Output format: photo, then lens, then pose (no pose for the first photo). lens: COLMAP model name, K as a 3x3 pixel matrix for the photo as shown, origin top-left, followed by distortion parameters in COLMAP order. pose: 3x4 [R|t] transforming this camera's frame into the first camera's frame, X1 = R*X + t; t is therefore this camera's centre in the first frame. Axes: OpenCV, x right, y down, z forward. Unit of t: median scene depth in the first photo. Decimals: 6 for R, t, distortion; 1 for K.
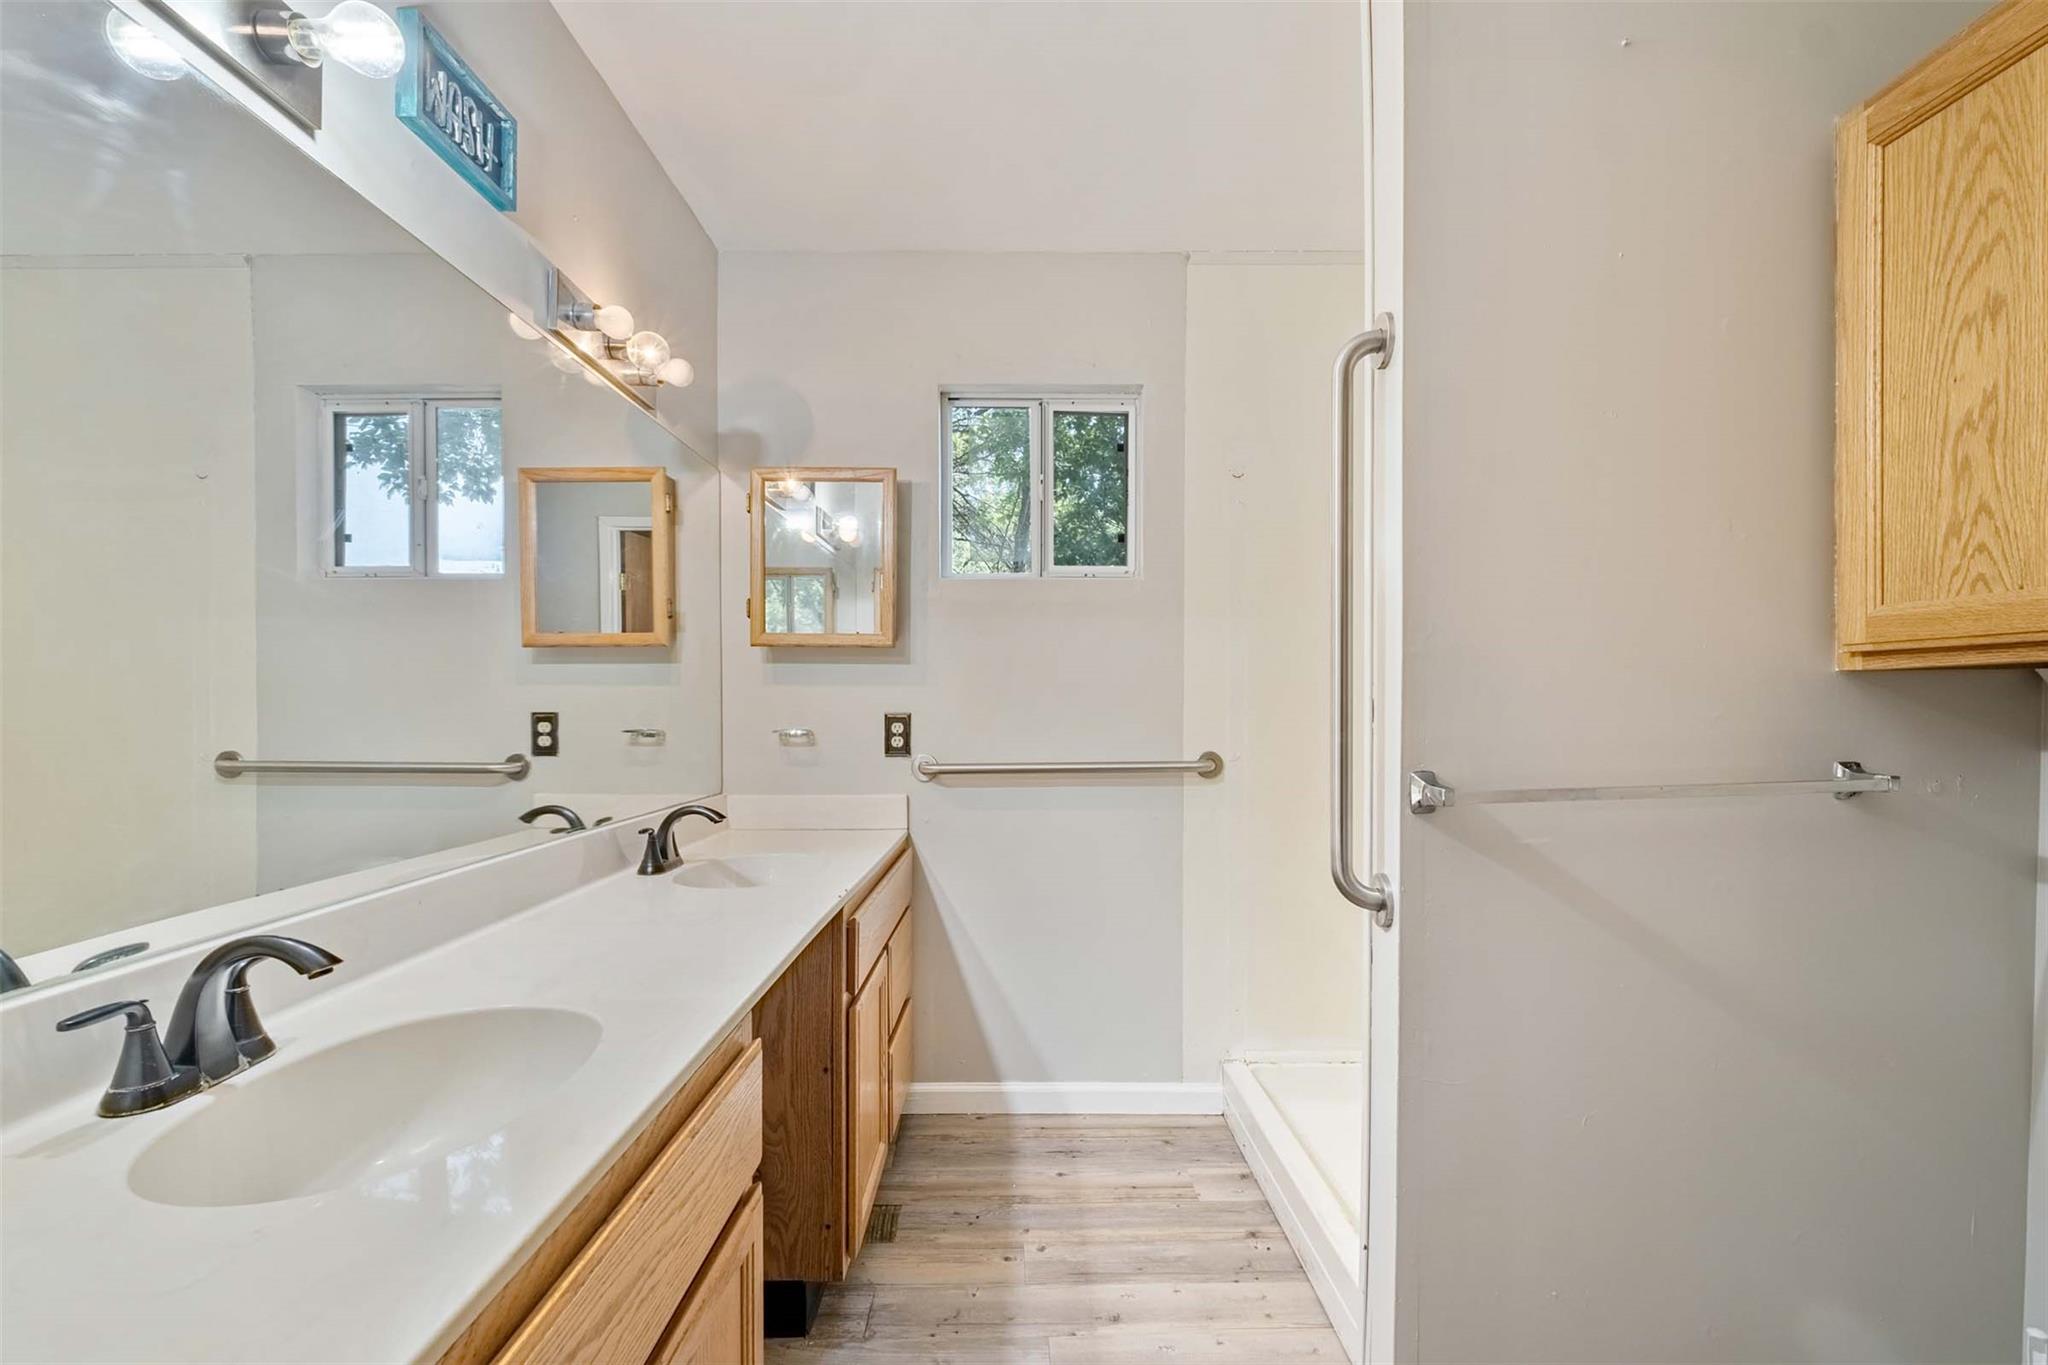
lens RADIAL K [[898.5, 0, 1026.3], [0, 898.5, 698.4], [0, 0, 1]] dist [0.001490, -0.000451]
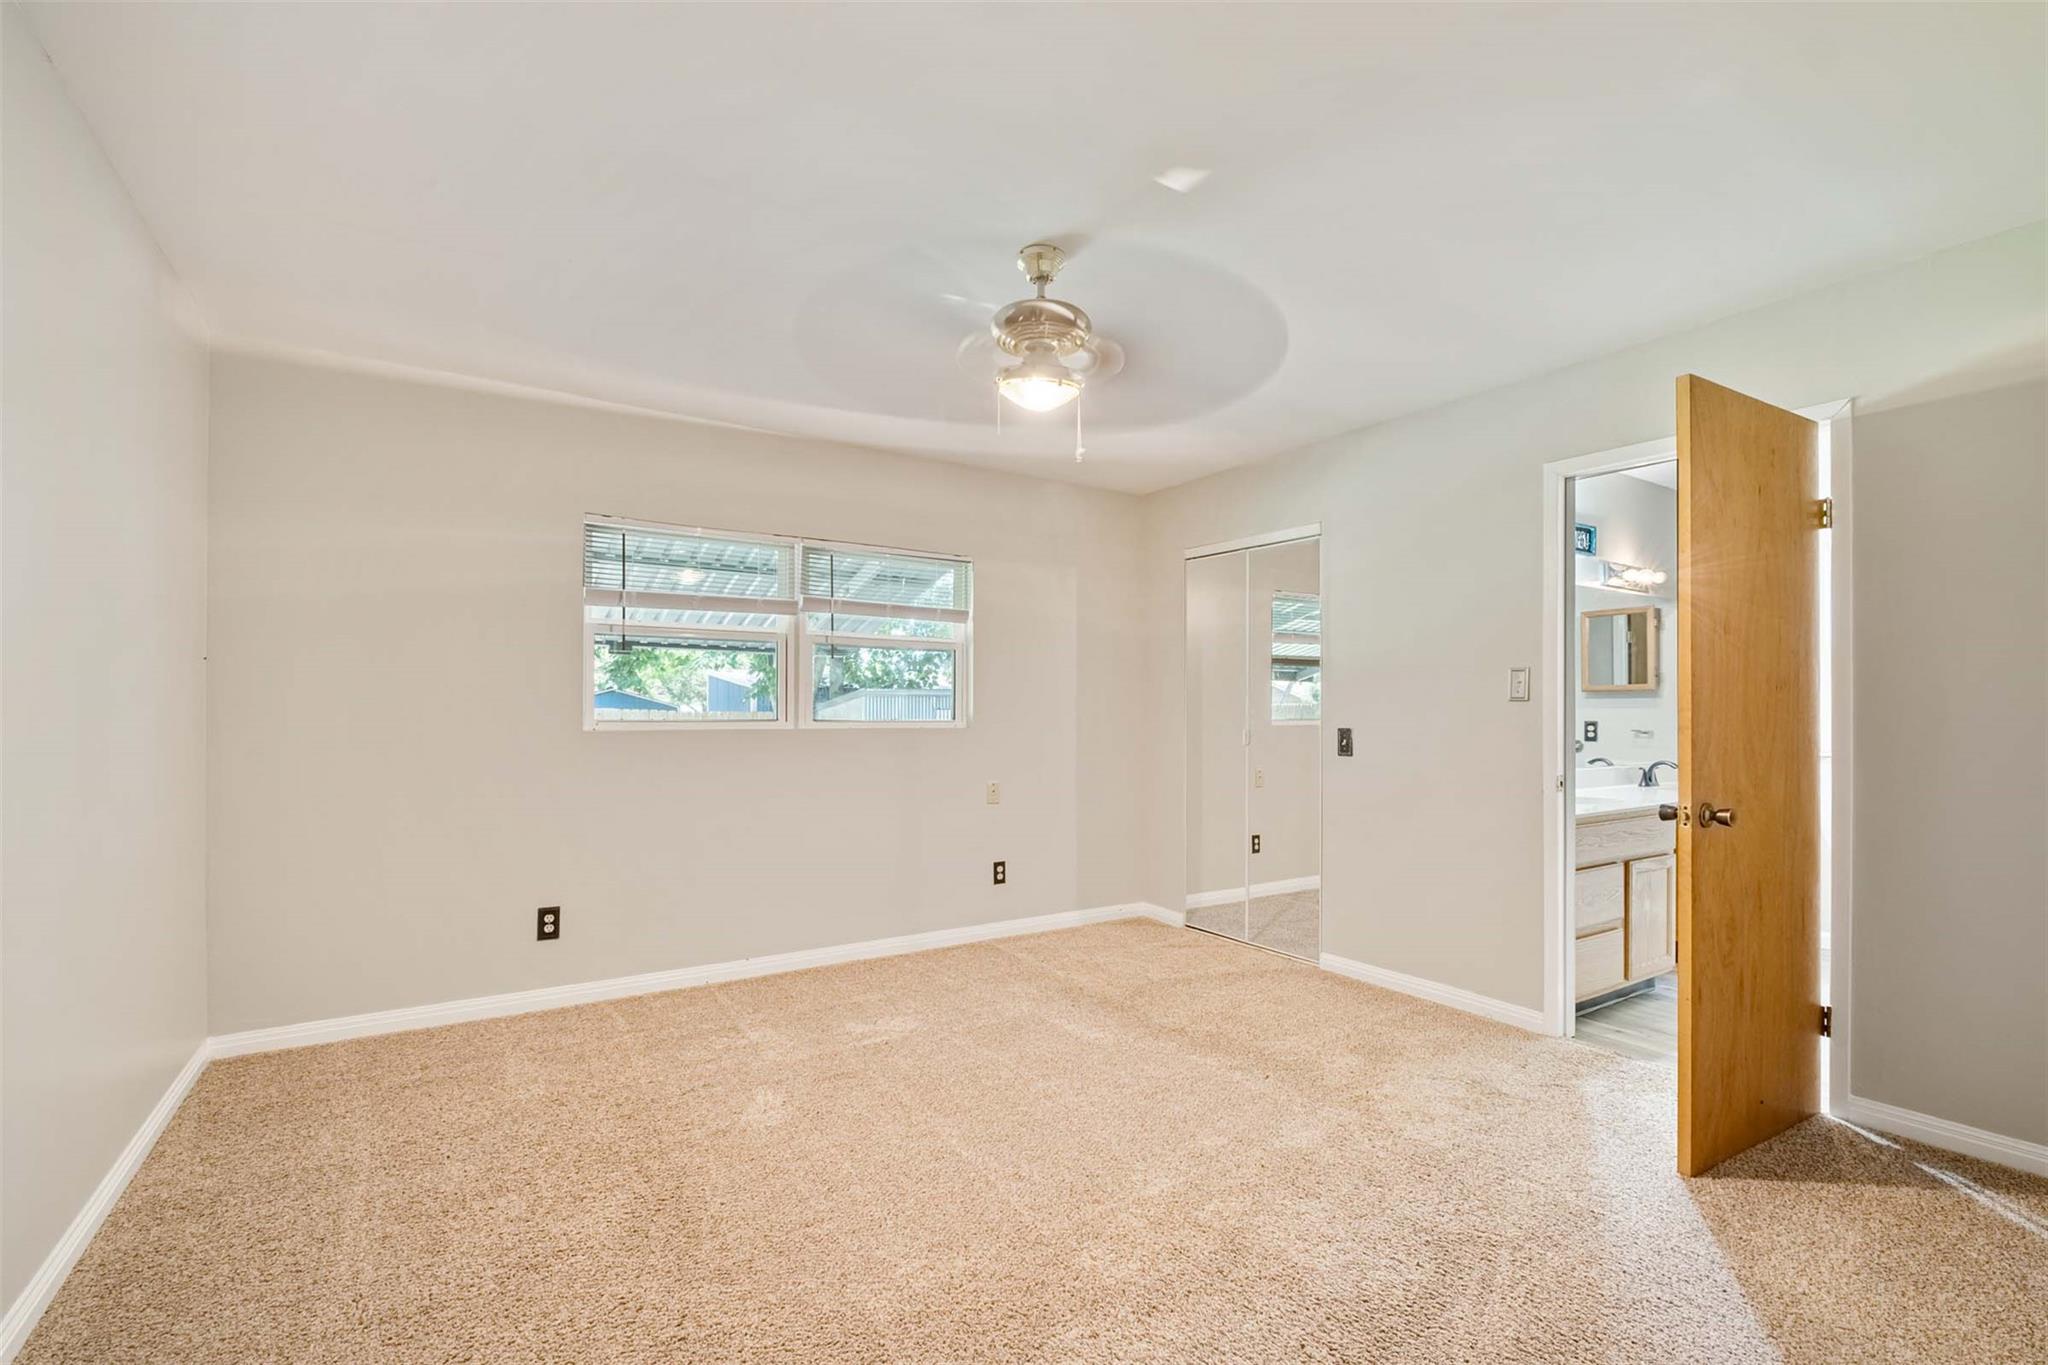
lens RADIAL K [[898.5, 0, 1023.1], [0, 898.5, 701.9], [0, 0, 1]] dist [0.001490, -0.000451]
pose [[0.531820, 0.002015, -0.846855, 0.571782], [-0.004982, 0.999987, -0.000749, -0.022733], [0.846843, 0.004618, 0.531824, -1.313233]]
